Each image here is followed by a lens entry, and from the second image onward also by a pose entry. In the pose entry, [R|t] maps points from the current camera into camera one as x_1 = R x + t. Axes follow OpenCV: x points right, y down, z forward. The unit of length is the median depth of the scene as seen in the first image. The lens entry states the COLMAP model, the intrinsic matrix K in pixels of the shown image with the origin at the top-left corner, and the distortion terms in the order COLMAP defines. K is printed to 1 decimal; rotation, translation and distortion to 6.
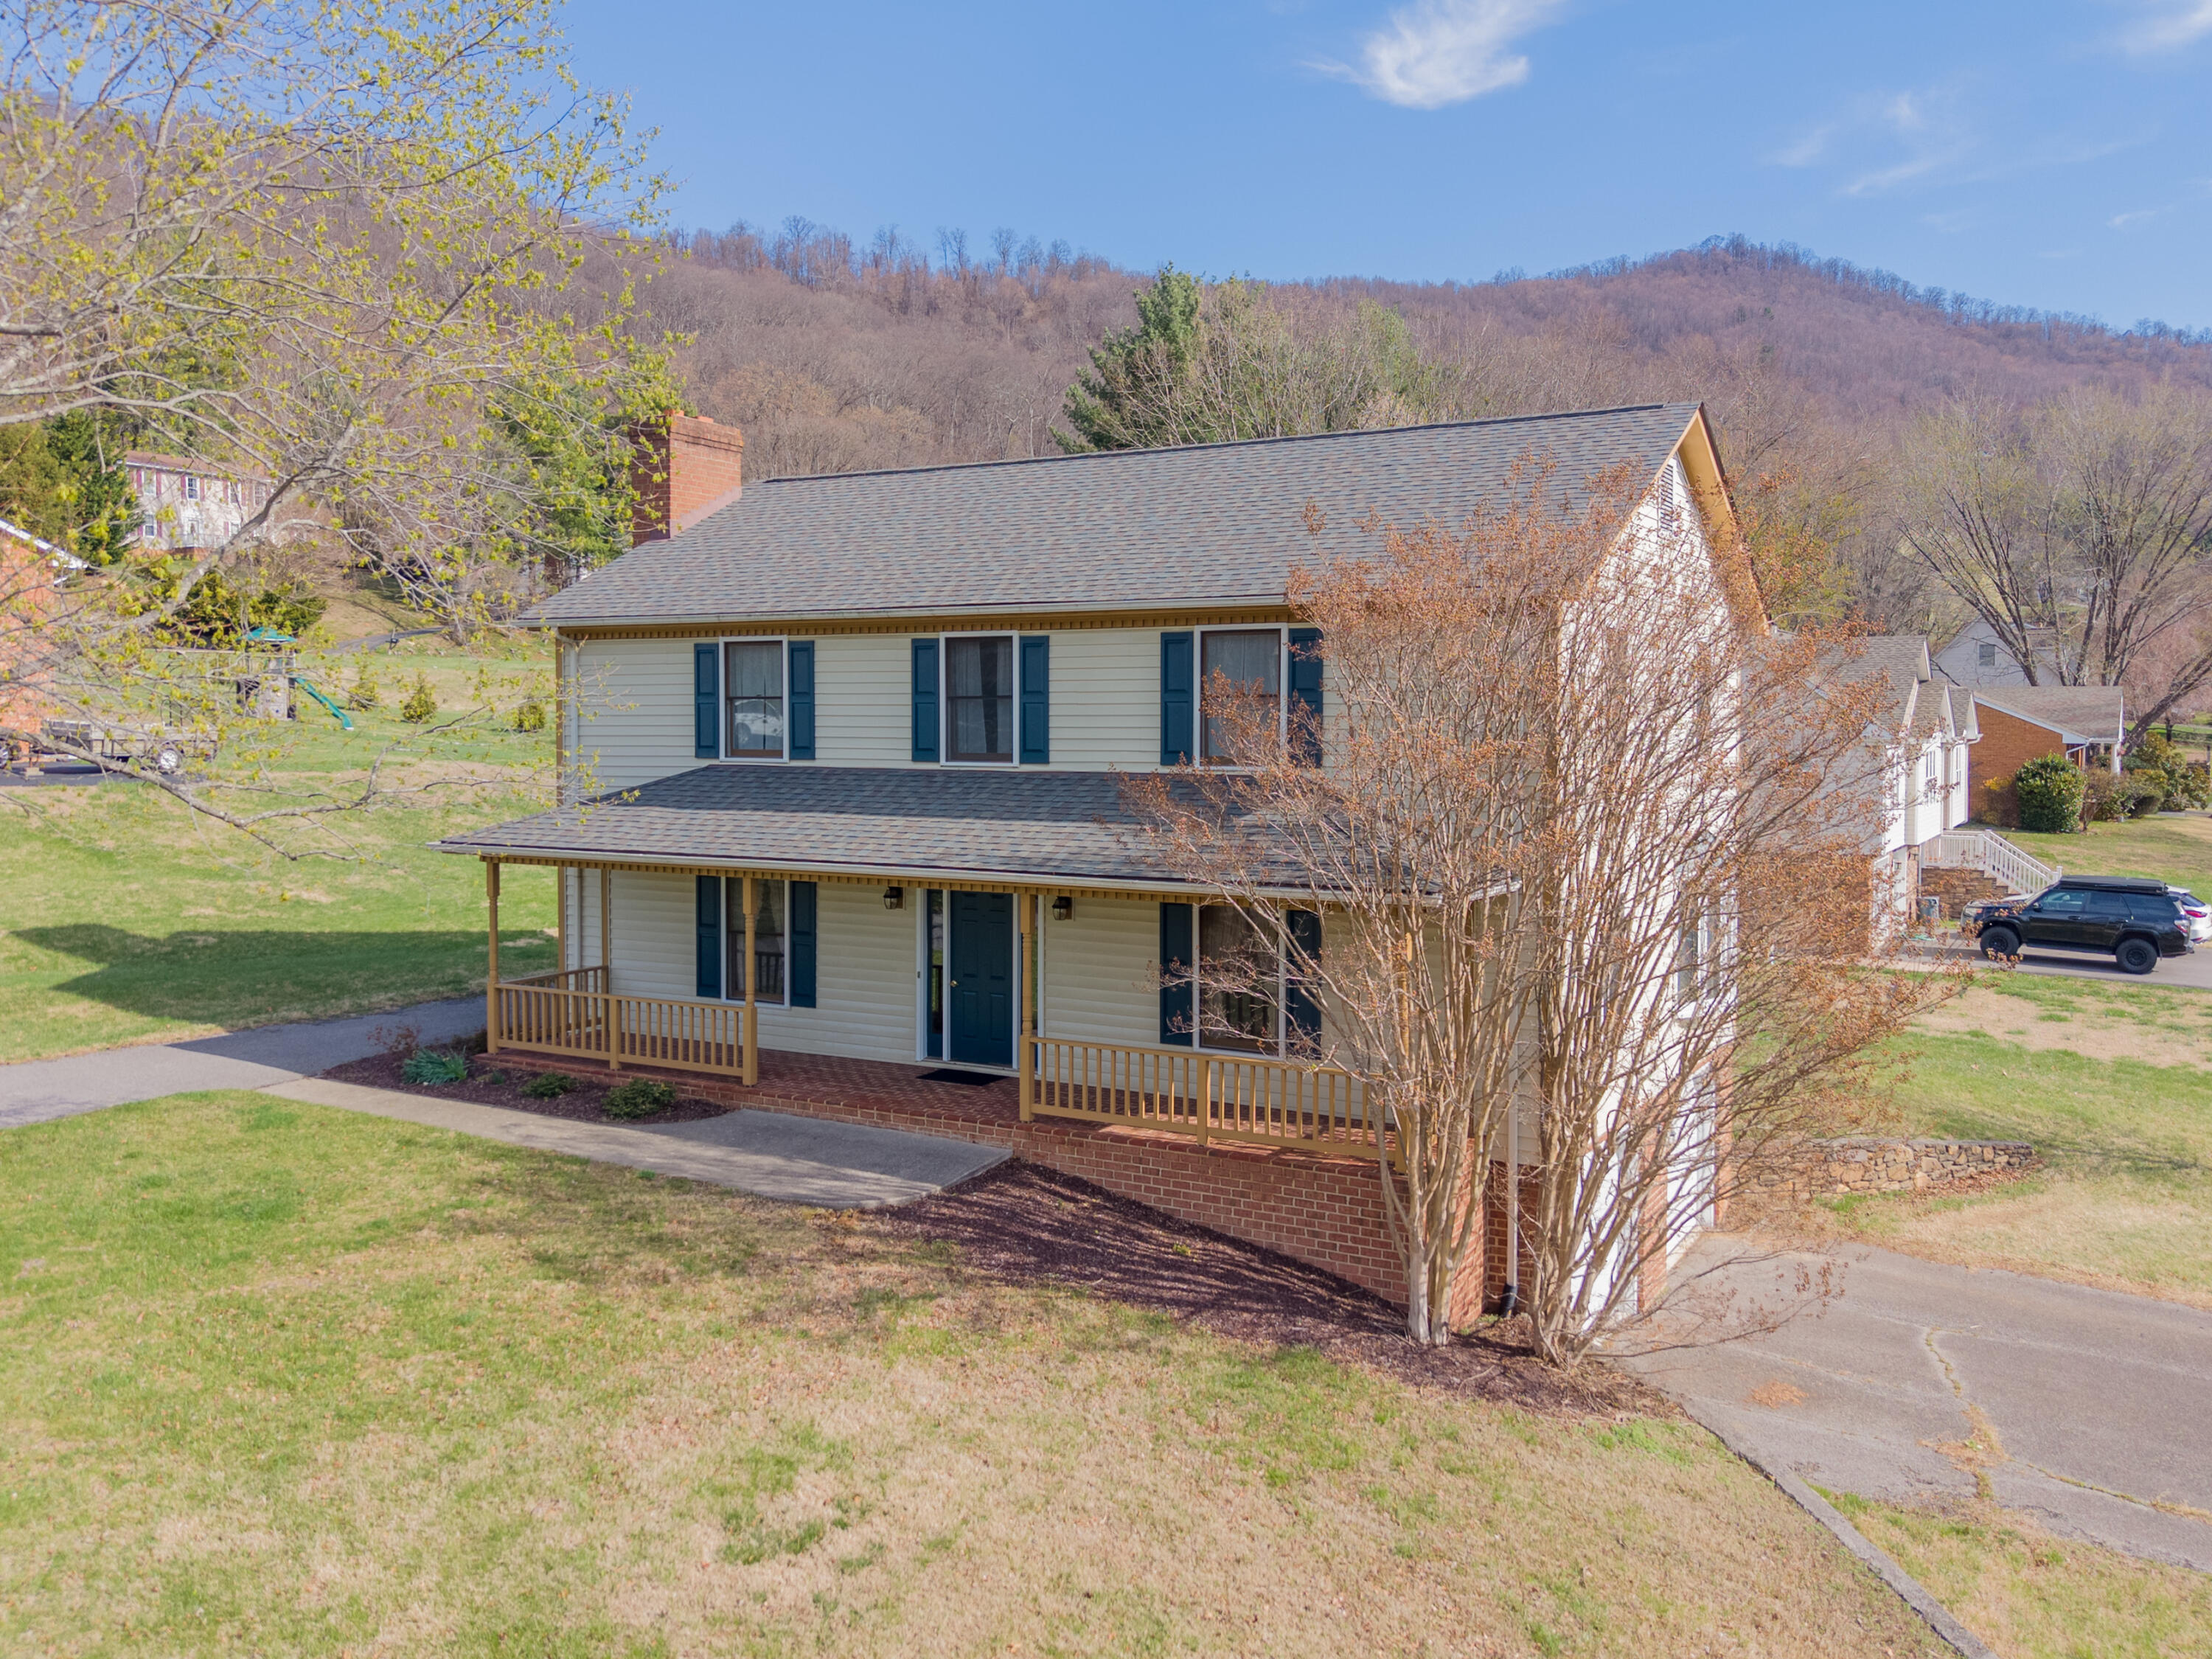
lens RADIAL K [[1810.3, 0, 1111.8], [0, 1810.3, 835.3], [0, 0, 1]] dist [-0.000838, -0.001167]
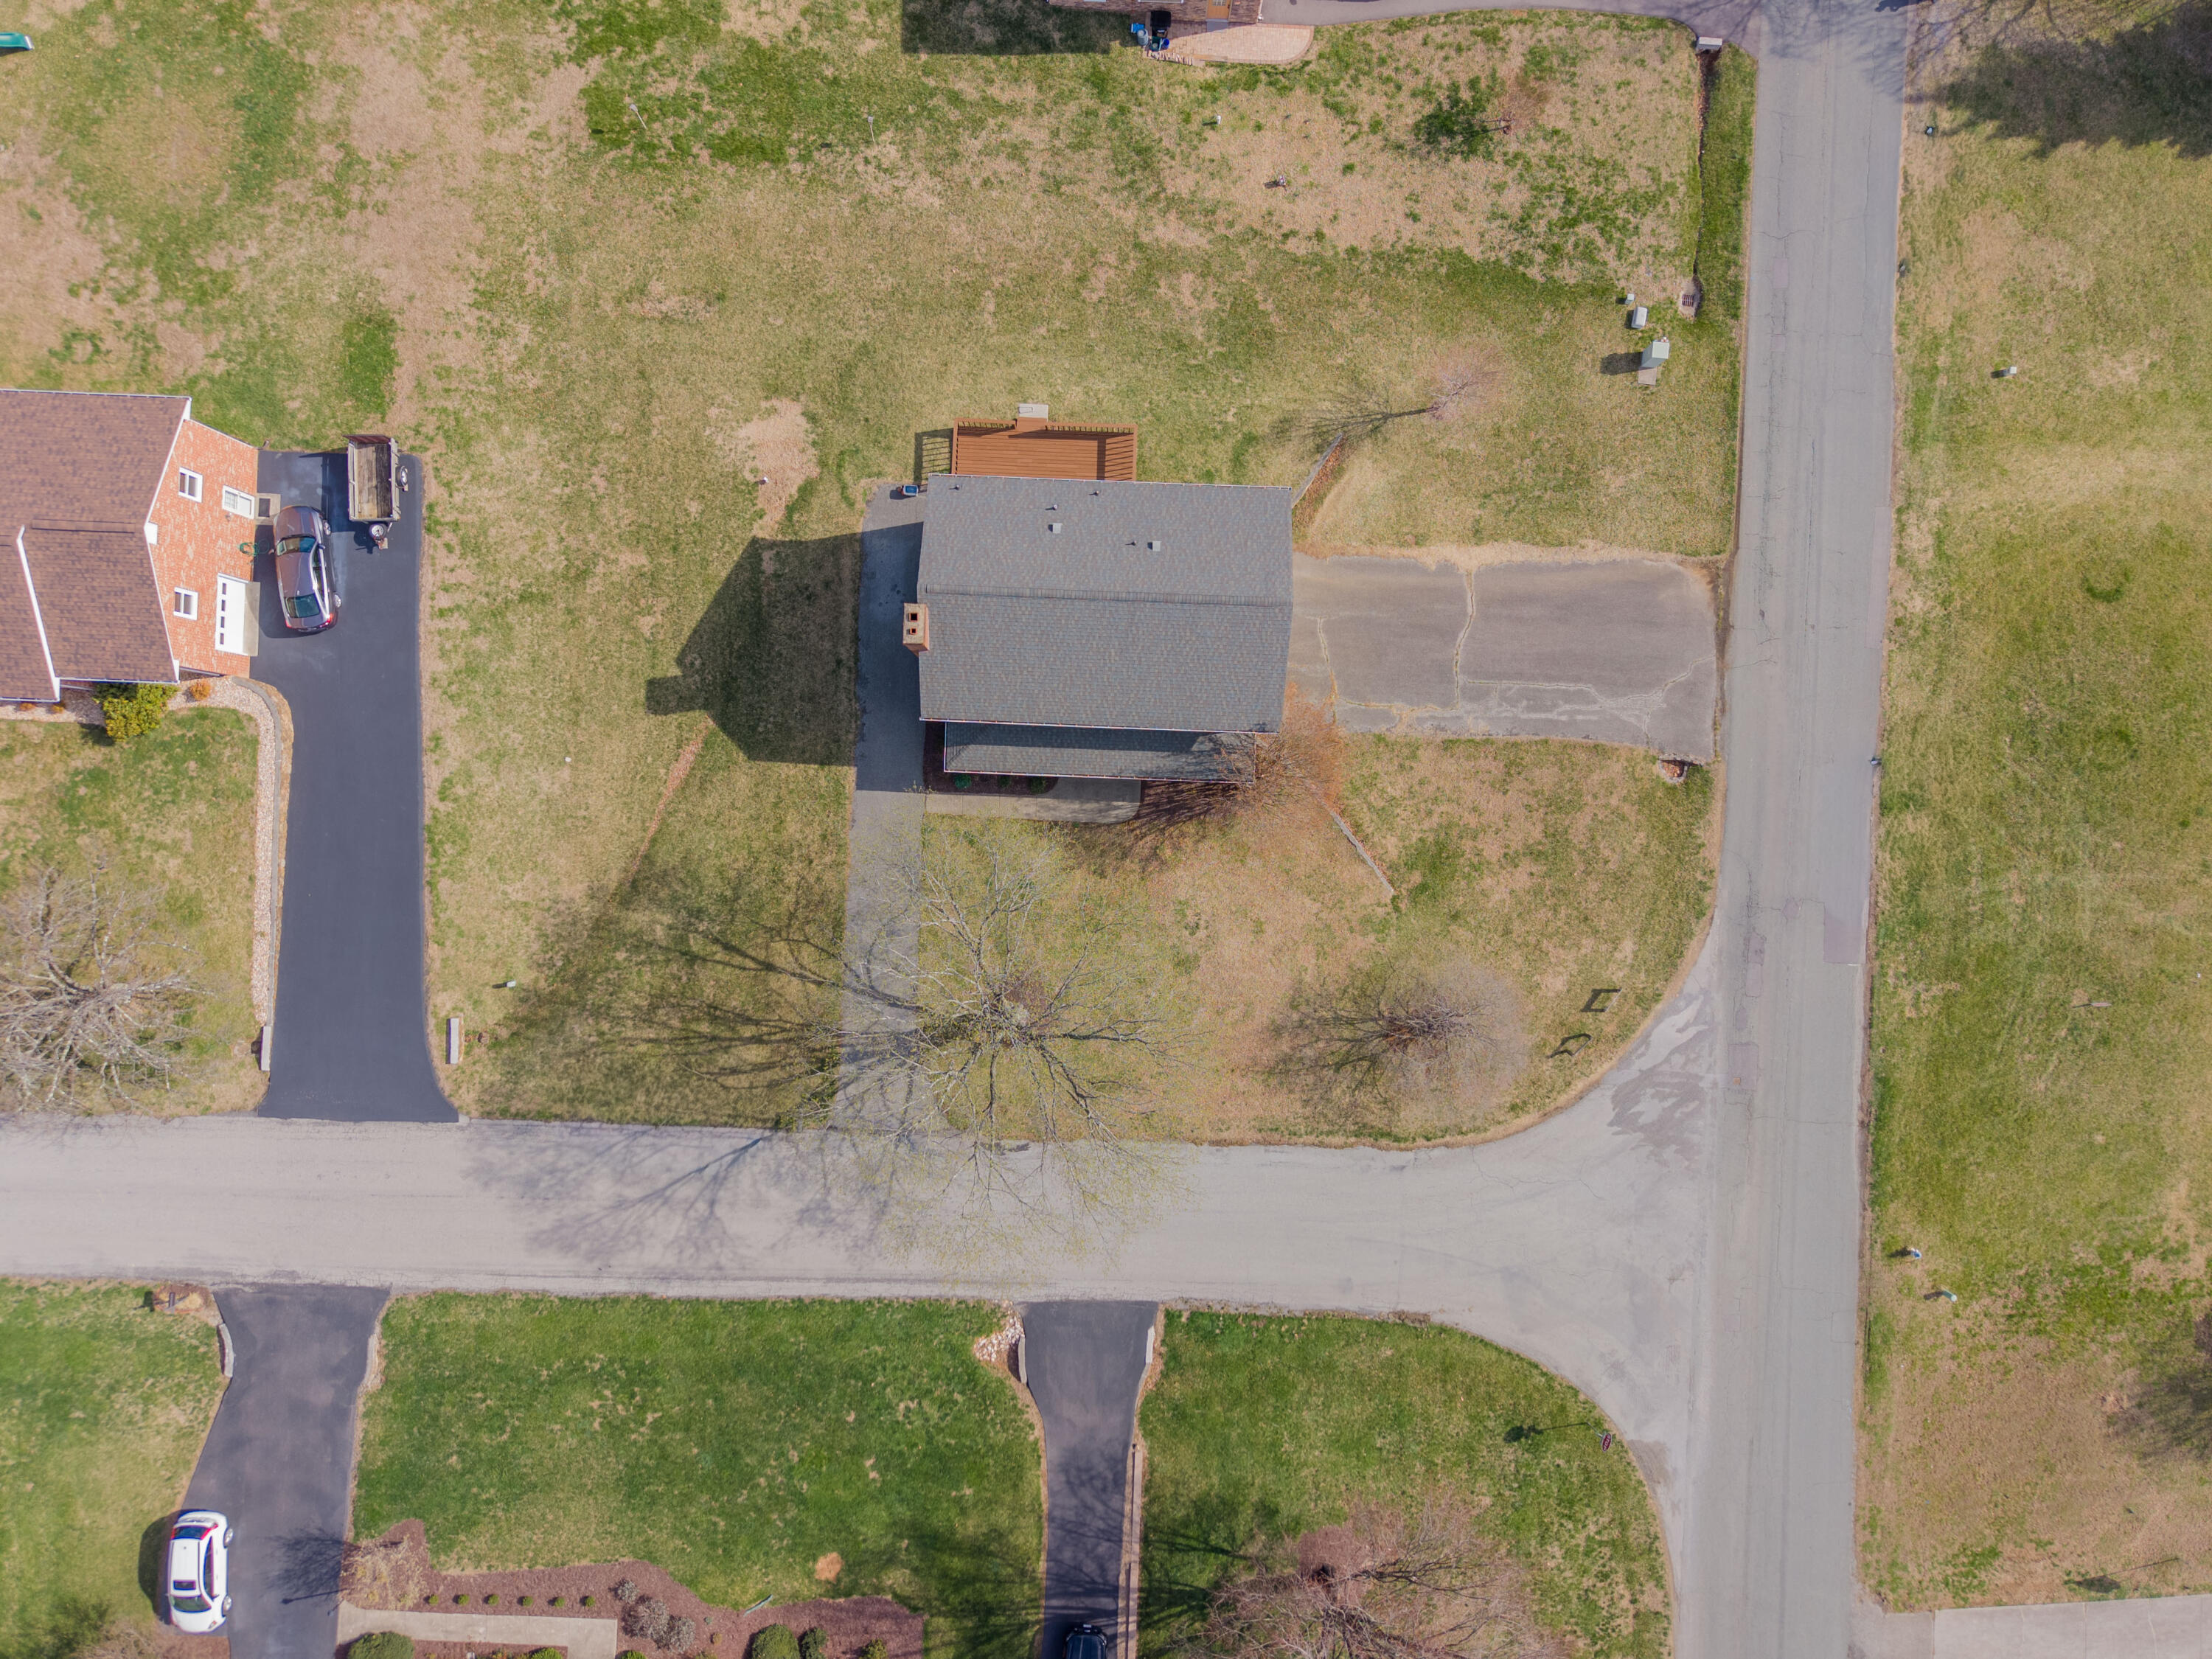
lens RADIAL K [[1479.4, 0, 1101.7], [0, 1479.4, 813.9], [0, 0, 1]] dist [0.029908, -0.028423]
pose [[0.885741, -0.464153, -0.005067, -0.159942], [0.034697, 0.055319, 0.997866, -3.242119], [-0.462882, -0.884026, 0.065103, 0.709456]]
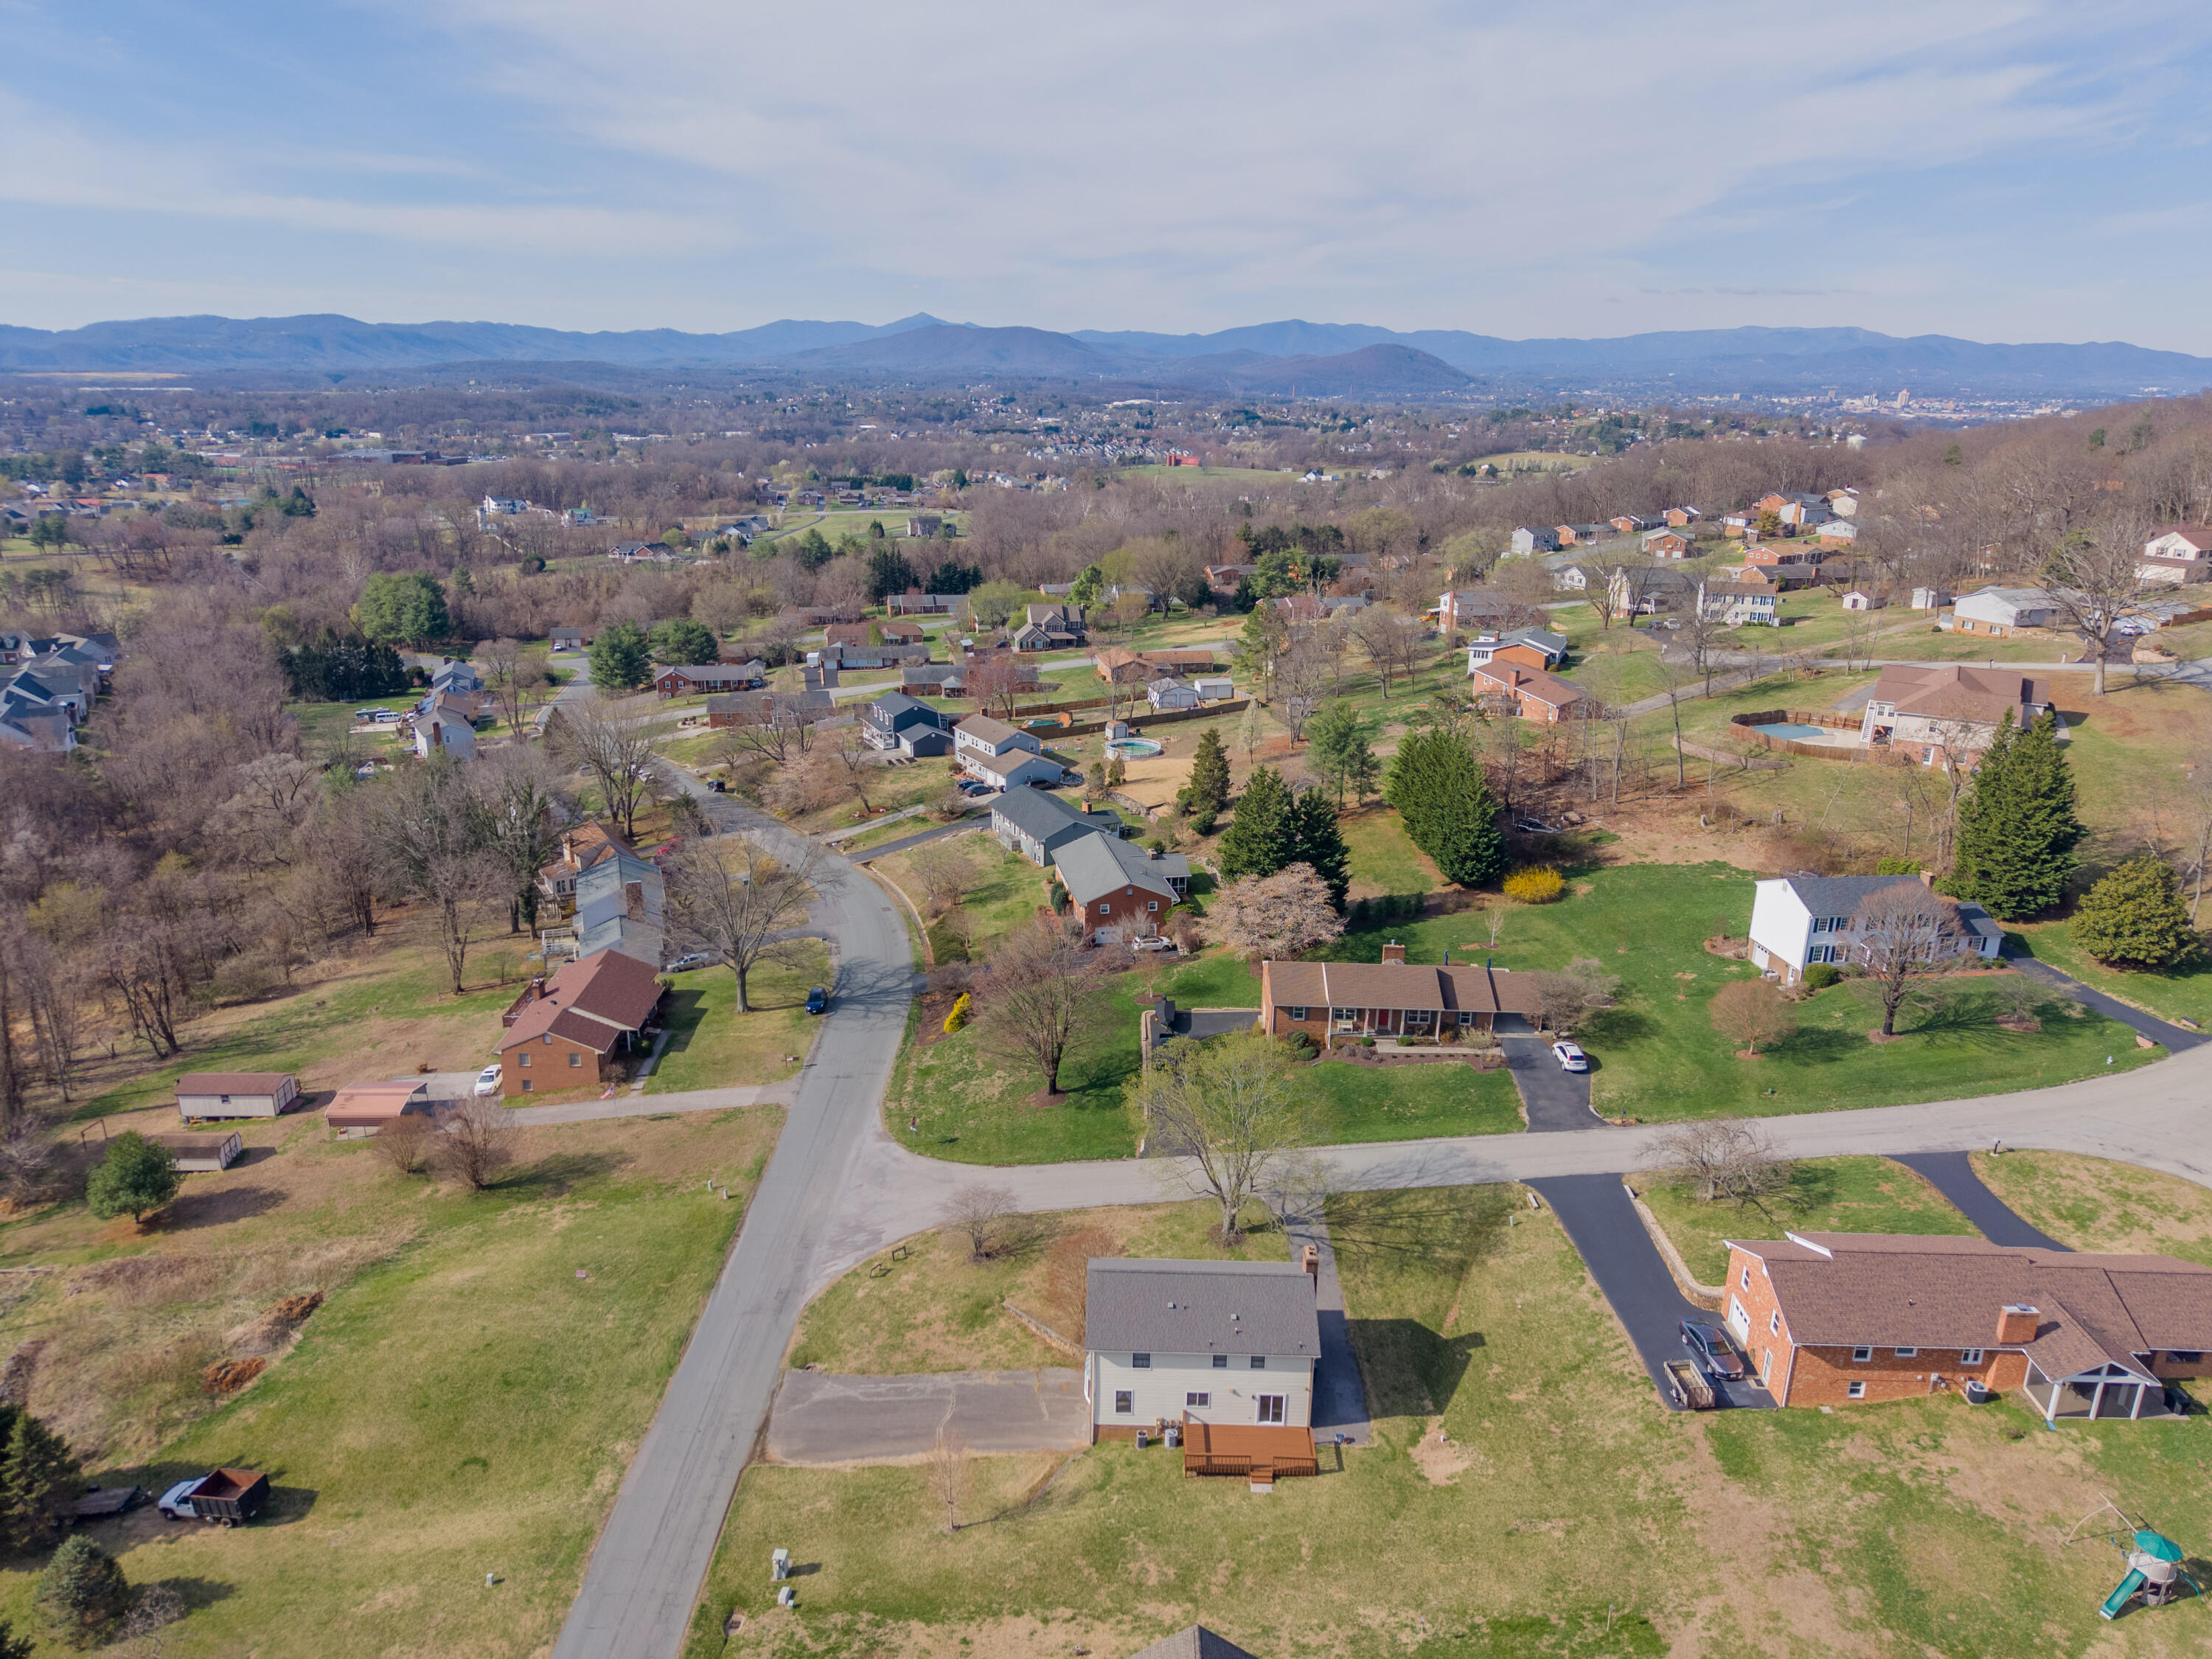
lens RADIAL K [[1479.4, 0, 1107.9], [0, 1479.4, 838.4], [0, 0, 1]] dist [0.029908, -0.028423]
pose [[-0.874005, 0.135975, -0.466505, 2.446091], [-0.047687, 0.931413, 0.360826, -3.440222], [0.483572, 0.337610, -0.807575, 4.691370]]
